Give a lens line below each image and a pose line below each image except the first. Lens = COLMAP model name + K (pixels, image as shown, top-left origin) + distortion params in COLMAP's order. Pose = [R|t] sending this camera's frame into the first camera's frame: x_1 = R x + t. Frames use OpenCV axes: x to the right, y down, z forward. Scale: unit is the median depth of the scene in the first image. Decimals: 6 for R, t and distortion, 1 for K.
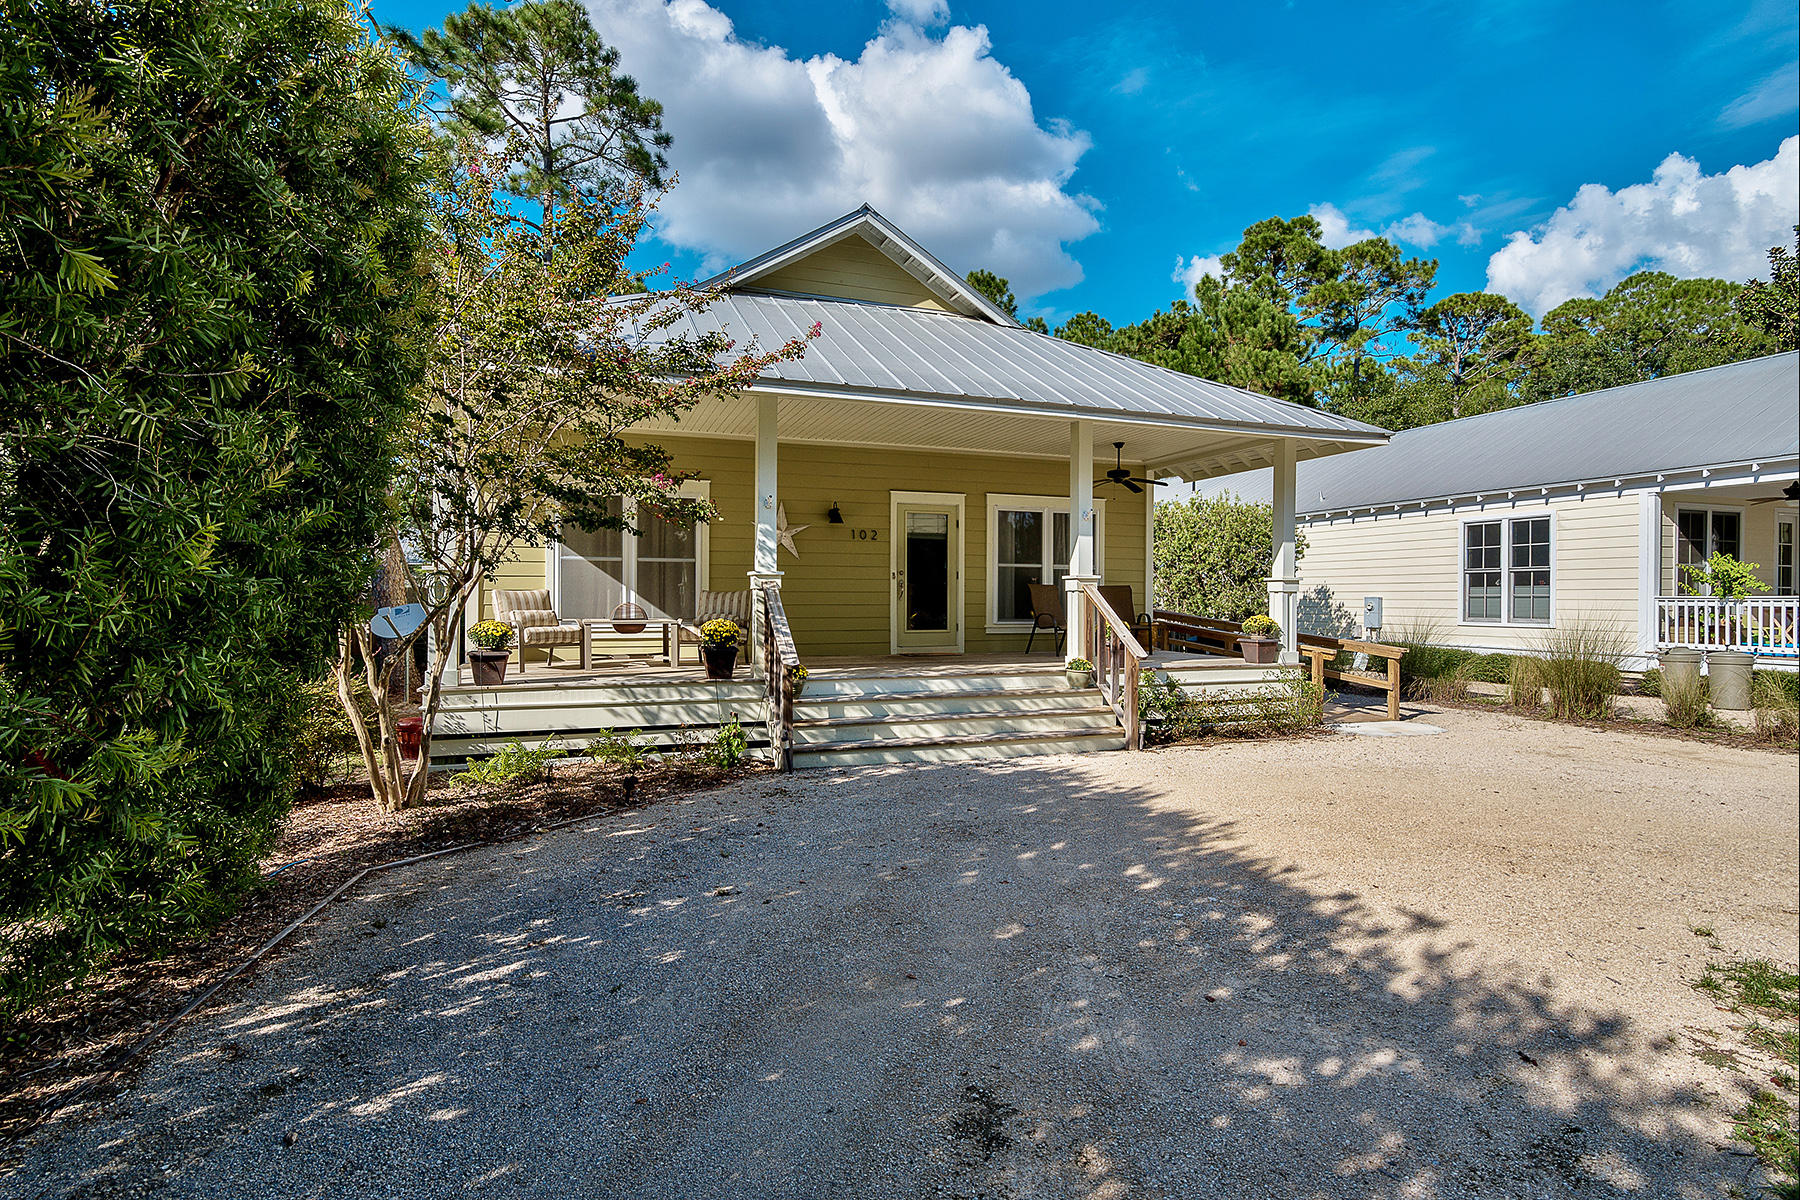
lens RADIAL K [[905.2, 0, 909.2], [0, 905.2, 597.9], [0, 0, 1]] dist [-0.004589, 0.000198]
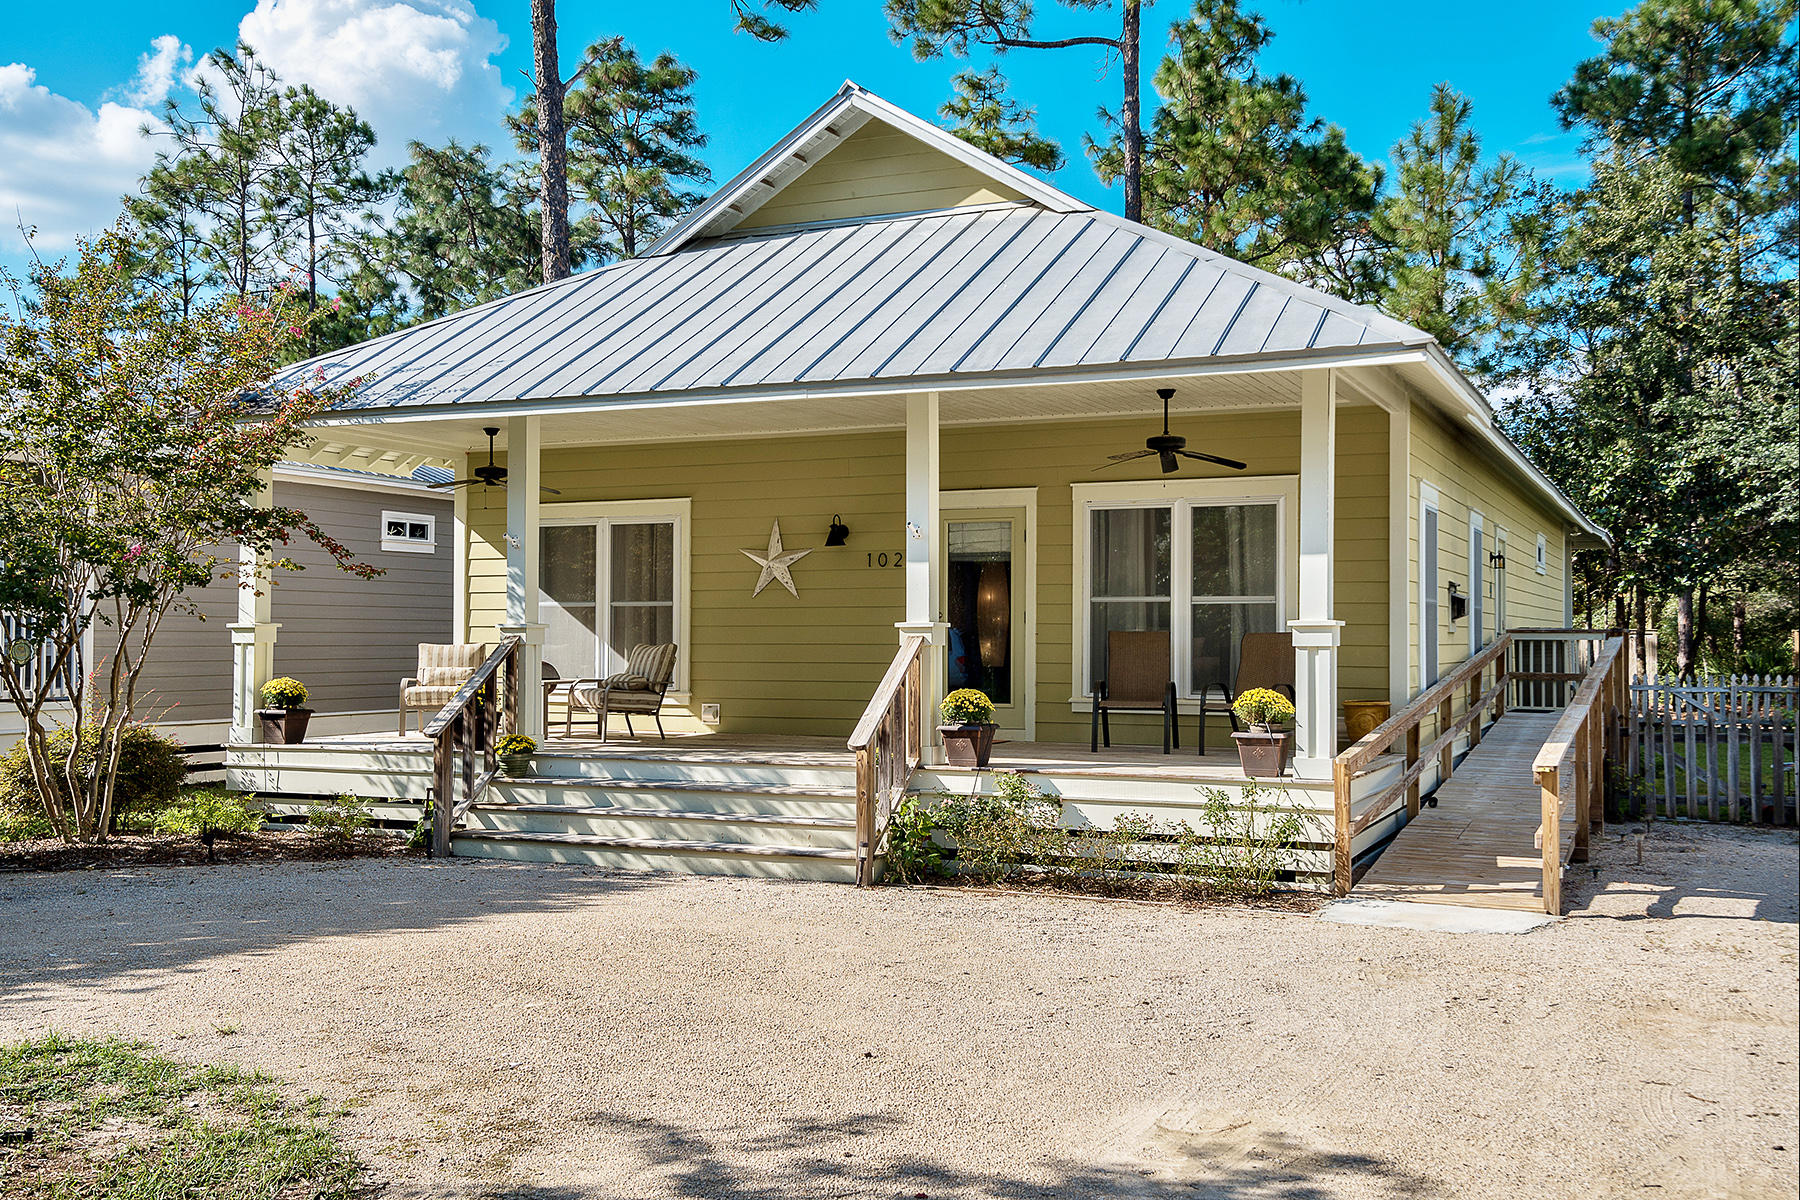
lens RADIAL K [[1779.4, 0, 901.4], [0, 1779.4, 635.8], [0, 0, 1]] dist [0.021518, 0.005327]
pose [[0.715782, -0.001102, -0.698322, 1.208667], [0.003162, 0.999994, 0.001663, -0.020018], [0.698316, -0.003398, 0.715781, 0.069855]]
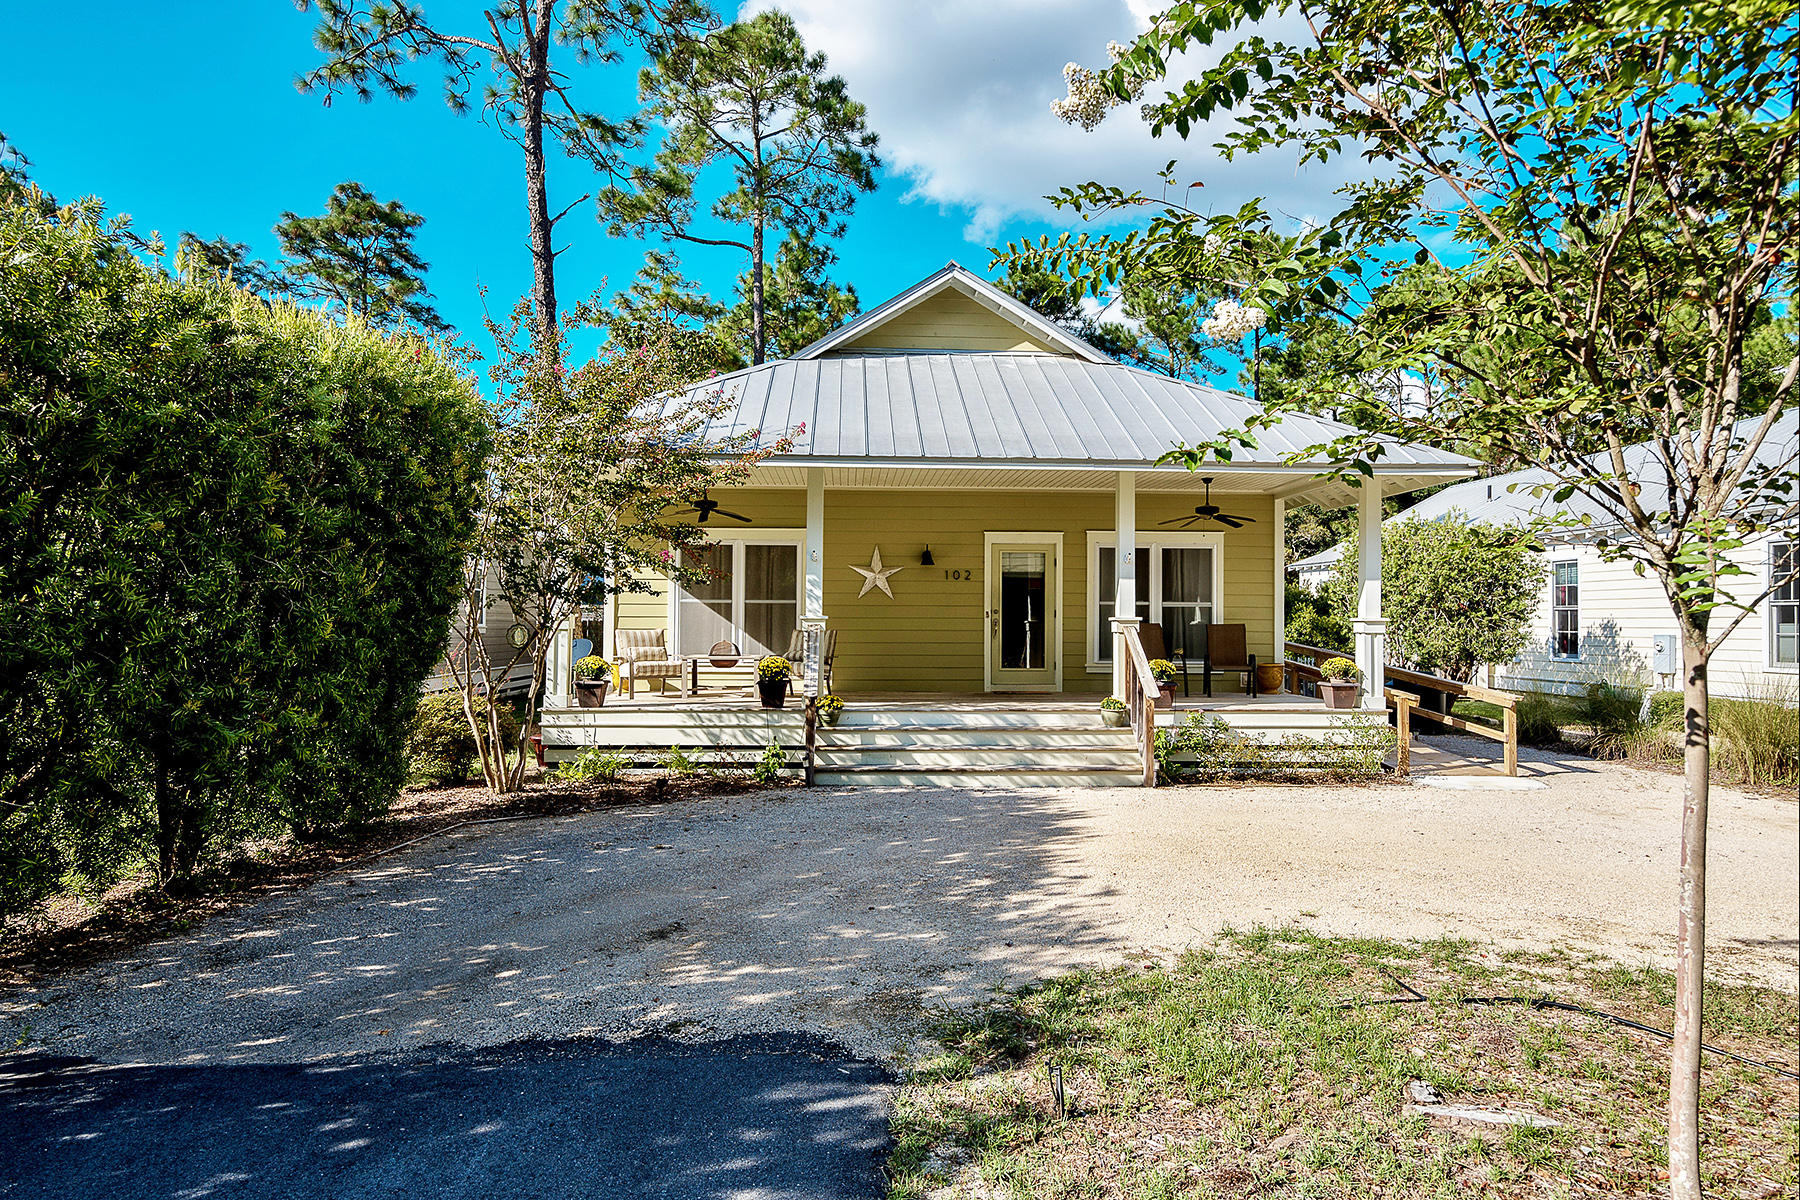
lens RADIAL K [[1112.8, 0, 900.0], [0, 1112.8, 600.0], [0, 0, 1]] dist [0.019789, -0.000250]
pose [[0.954820, -0.004549, -0.297151, 0.358522], [-0.002185, 0.999748, -0.022326, -0.017298], [0.297178, 0.021967, 0.954569, -0.314168]]
